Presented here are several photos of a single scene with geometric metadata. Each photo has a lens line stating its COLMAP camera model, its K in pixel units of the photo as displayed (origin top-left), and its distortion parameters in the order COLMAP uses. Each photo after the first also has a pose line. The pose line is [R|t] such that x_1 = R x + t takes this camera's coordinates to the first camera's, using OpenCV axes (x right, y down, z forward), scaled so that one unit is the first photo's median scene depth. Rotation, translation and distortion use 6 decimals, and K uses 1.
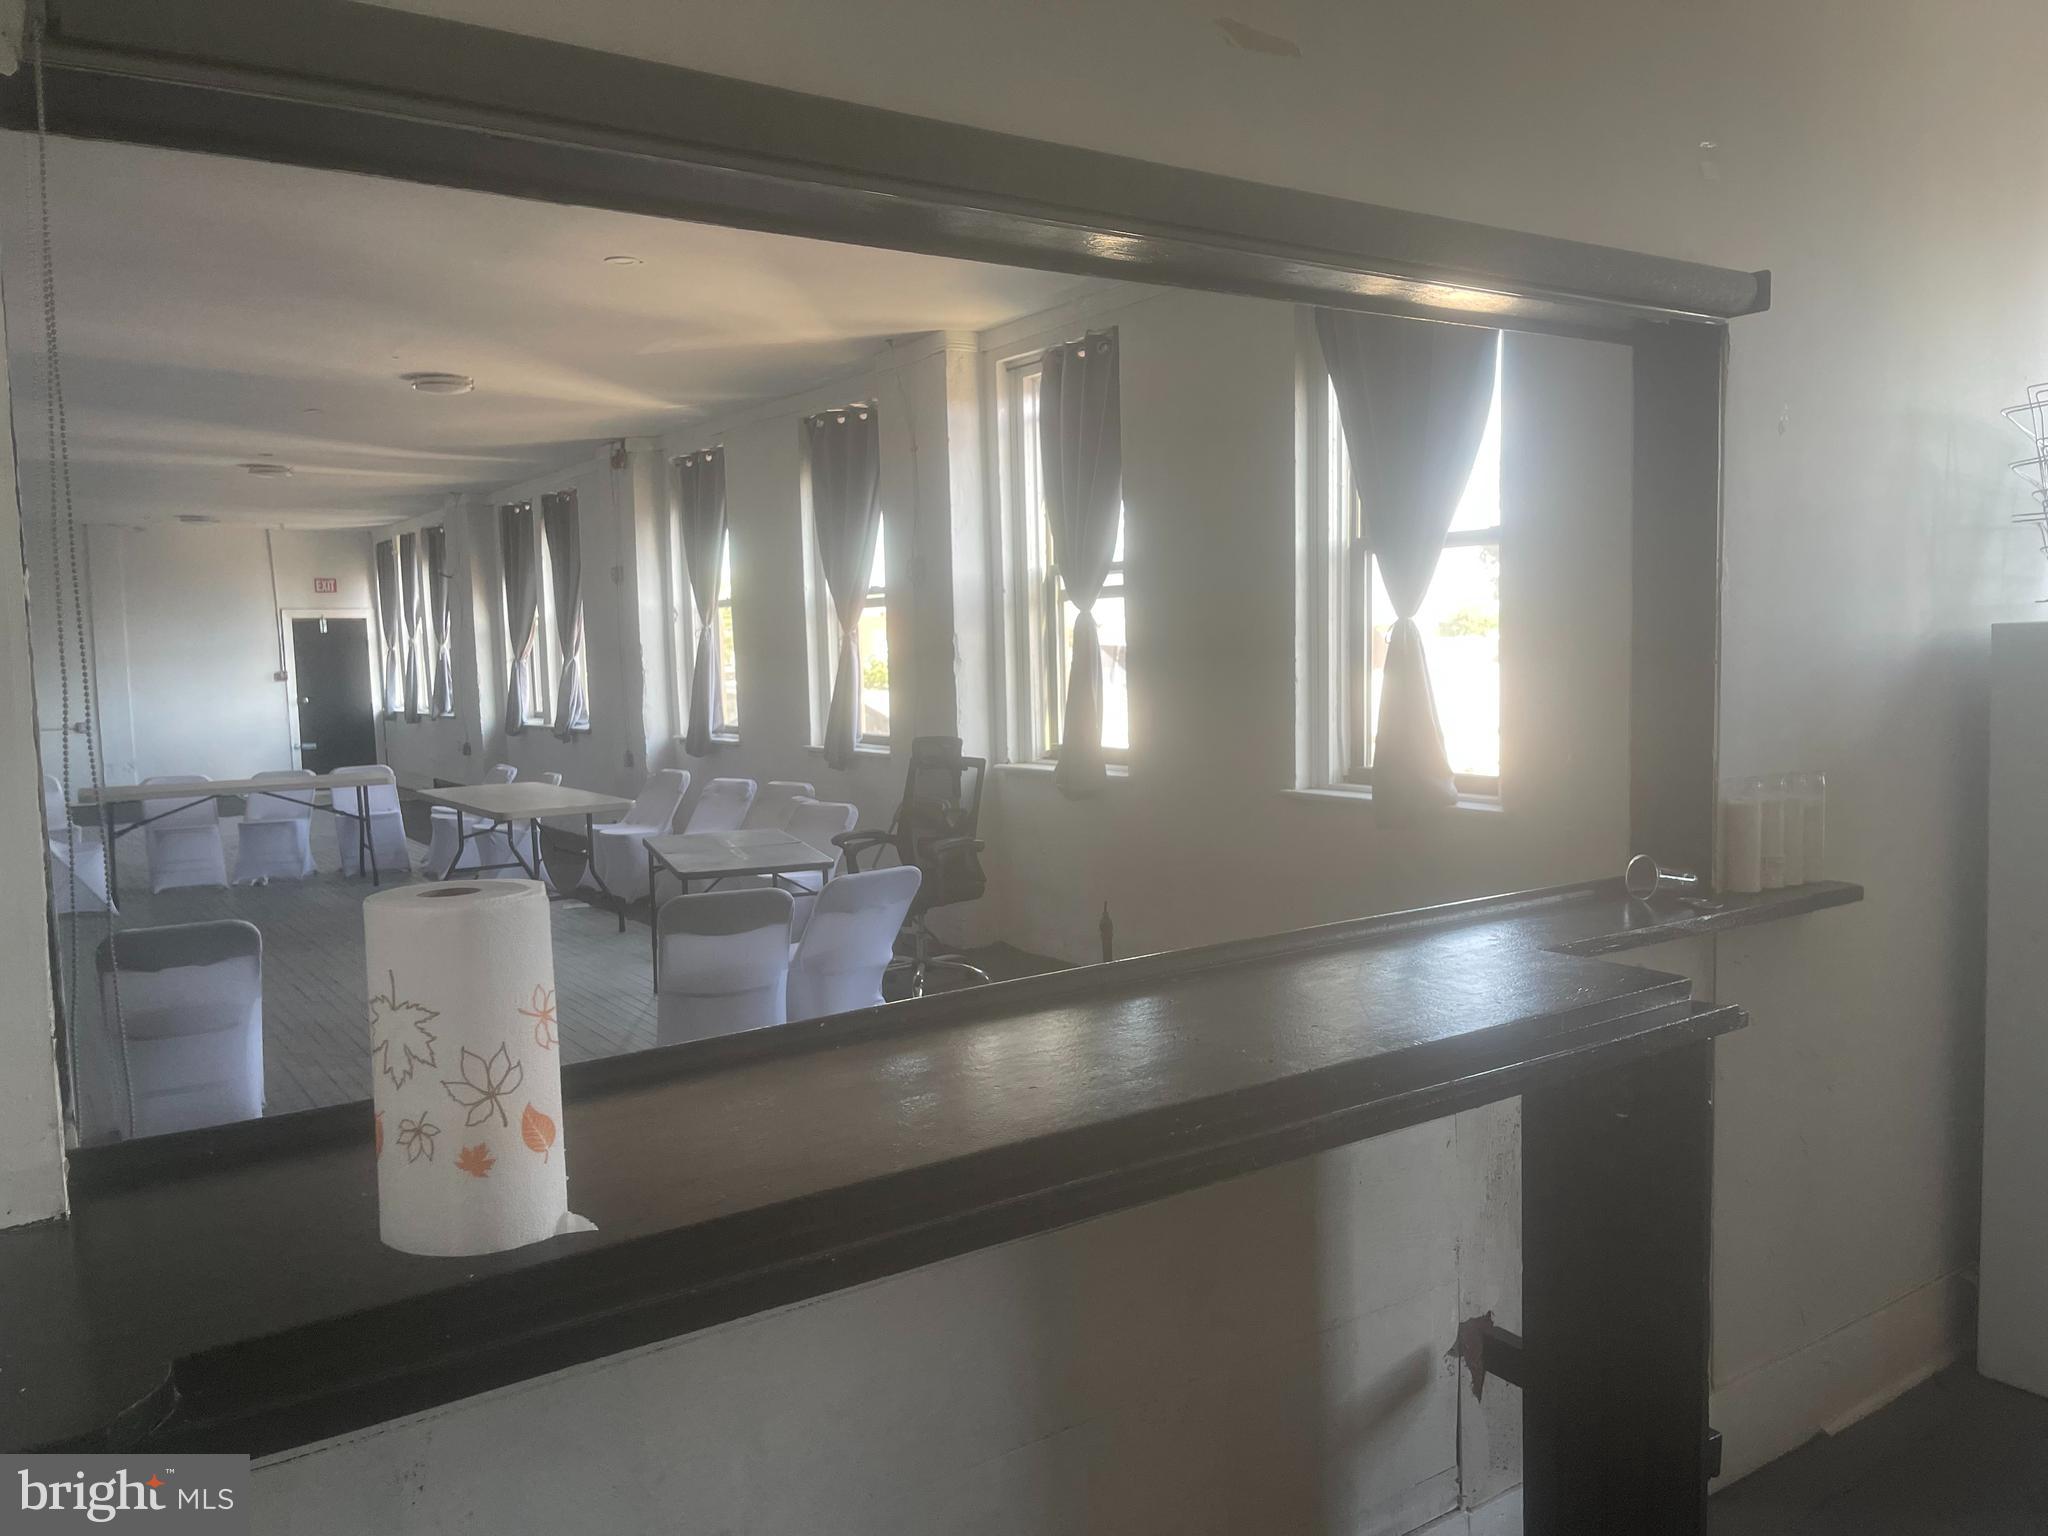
lens RADIAL K [[1535.6, 0, 1035.6], [0, 1535.6, 769.6], [0, 0, 1]] dist [0.038598, -0.036729]
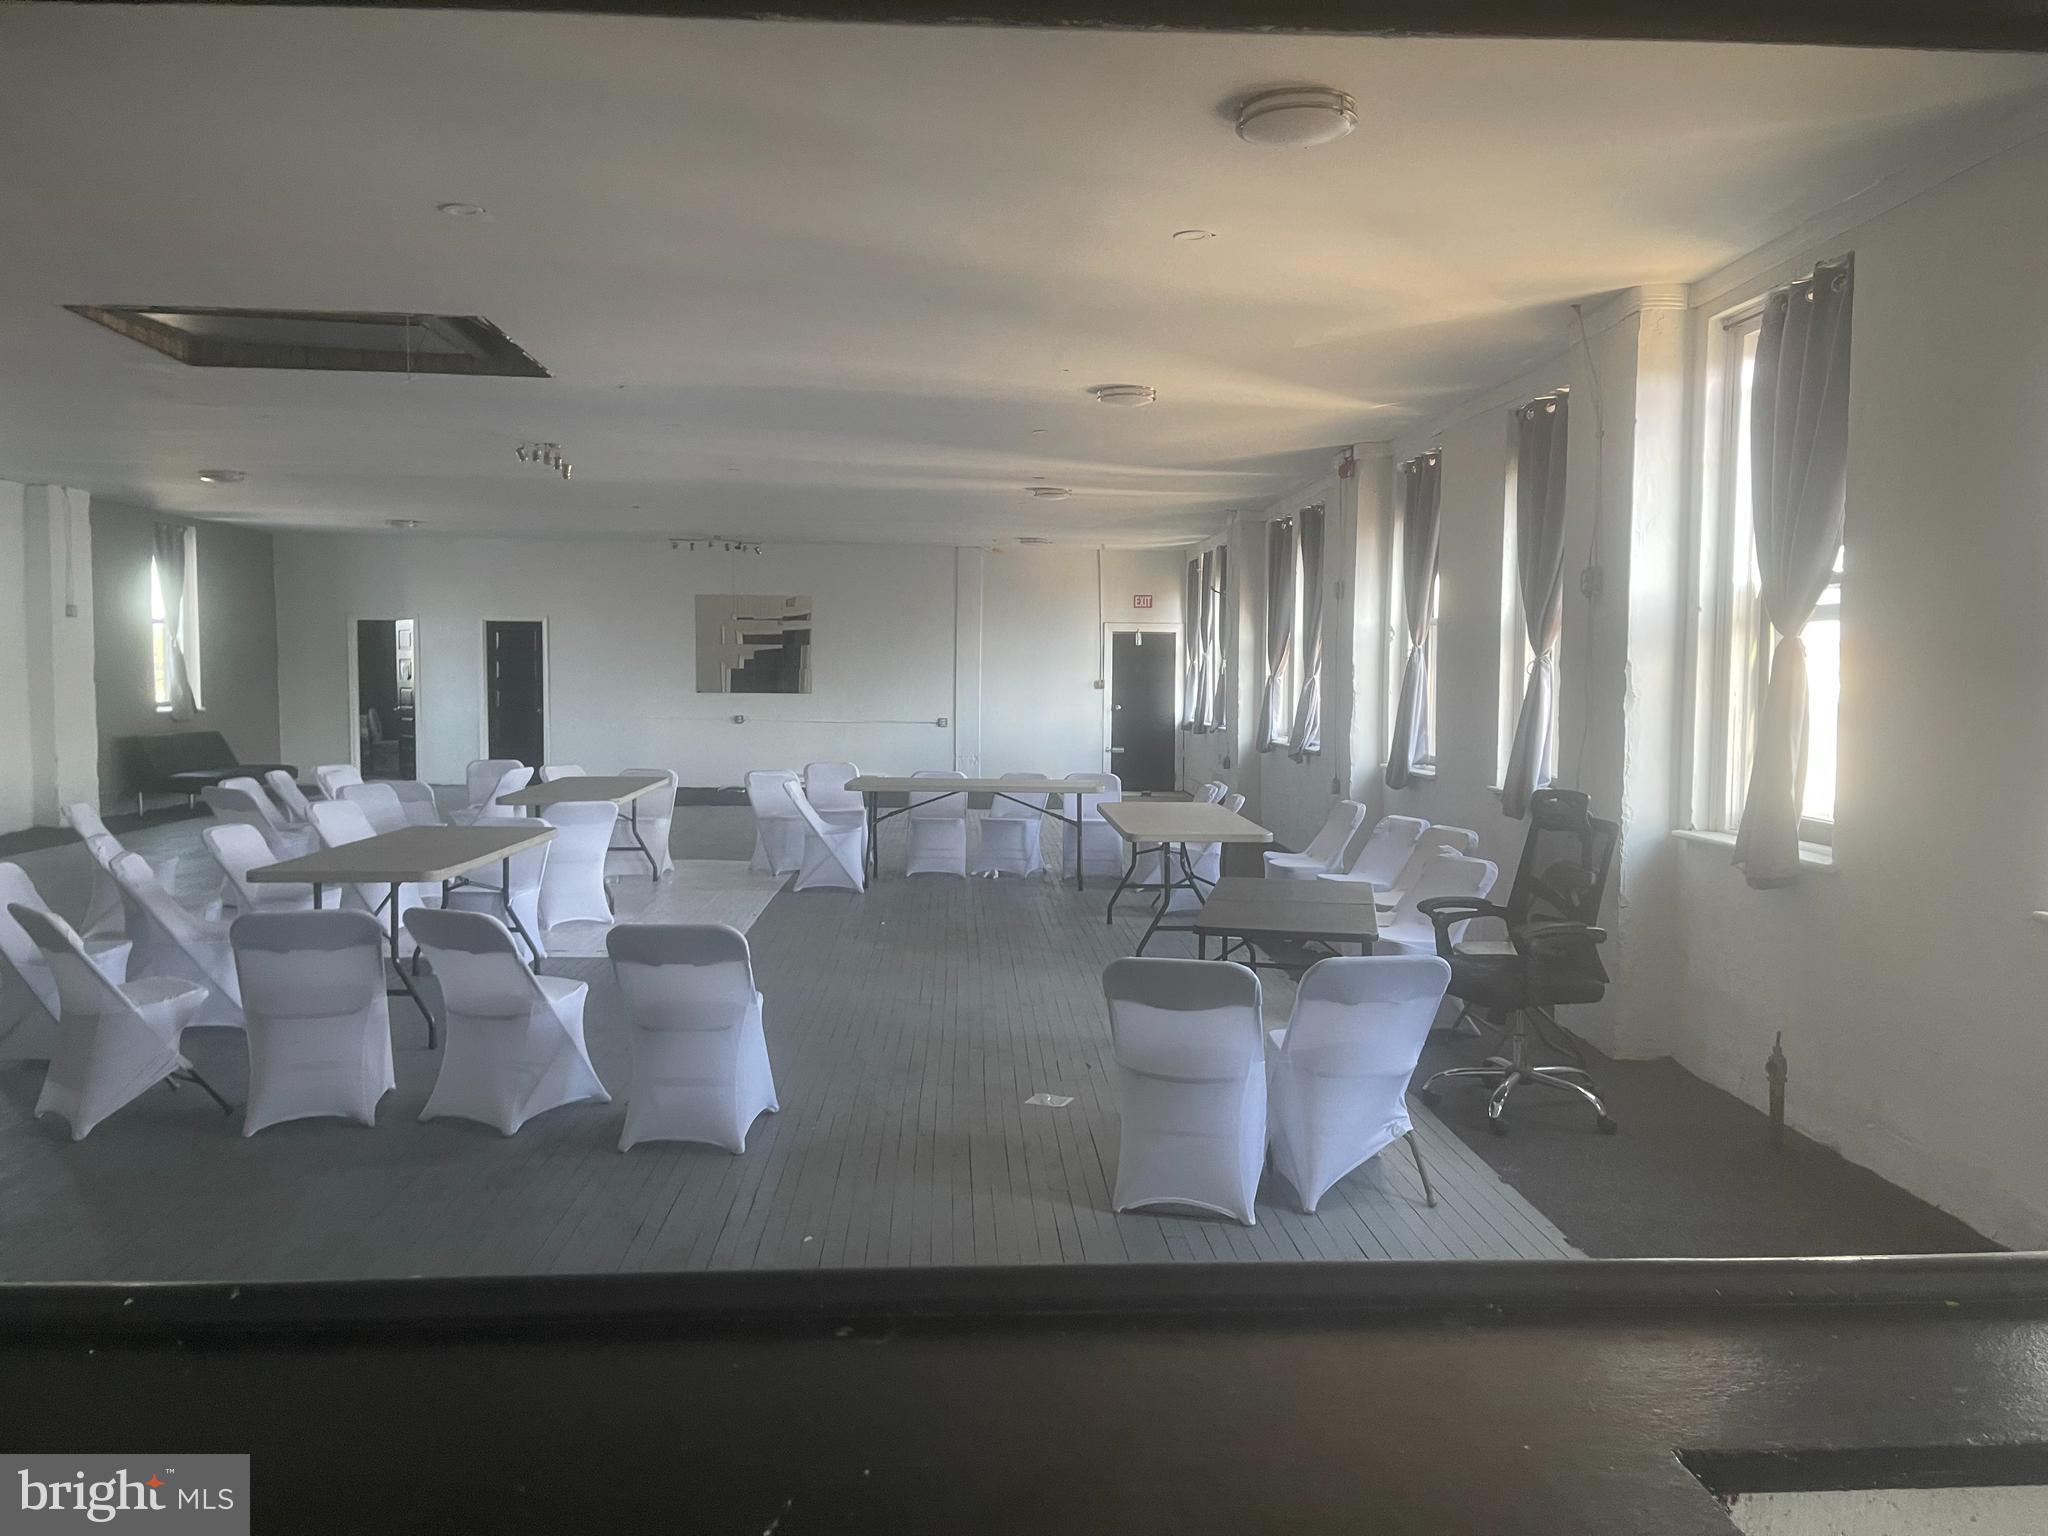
lens RADIAL K [[1535.6, 0, 1034.6], [0, 1535.6, 747.3], [0, 0, 1]] dist [0.038598, -0.036729]
pose [[0.848947, 0.060832, -0.524965, 0.075617], [-0.075095, 0.997159, -0.005891, -0.011429], [0.523116, 0.044424, 0.851103, 0.108468]]
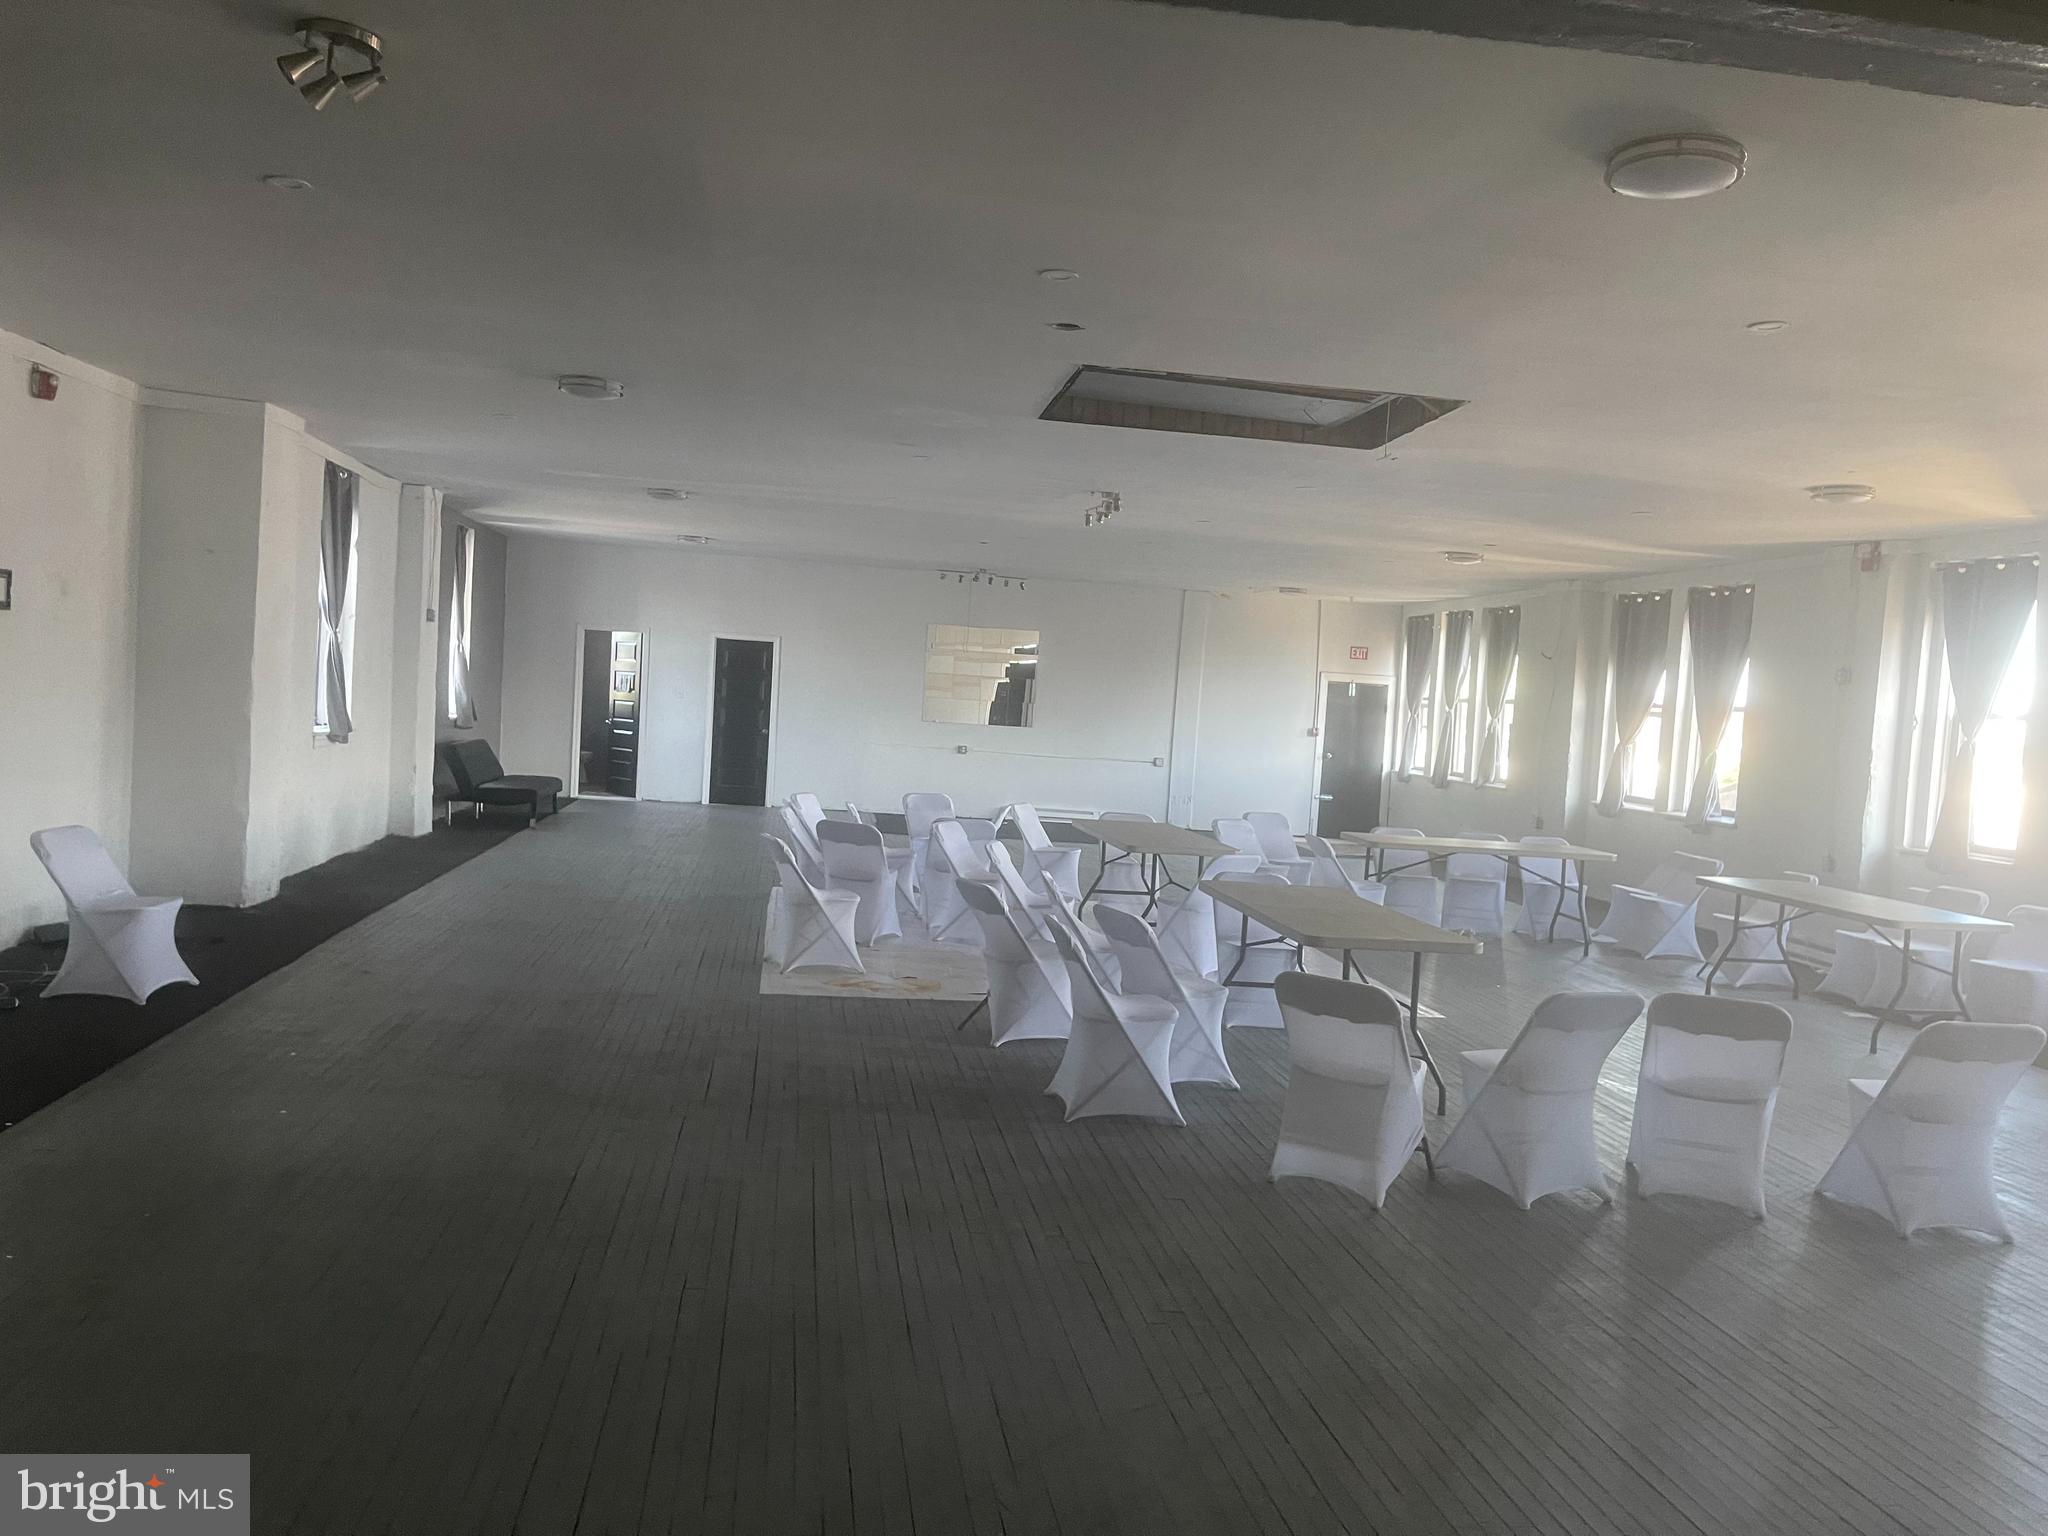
lens RADIAL K [[1535.6, 0, 1033.1], [0, 1535.6, 781.2], [0, 0, 1]] dist [0.038598, -0.036729]
pose [[0.883353, 0.107438, -0.456229, -0.286408], [-0.123656, 0.992309, -0.005744, 0.009673], [0.452103, 0.061489, 0.889844, -0.117880]]
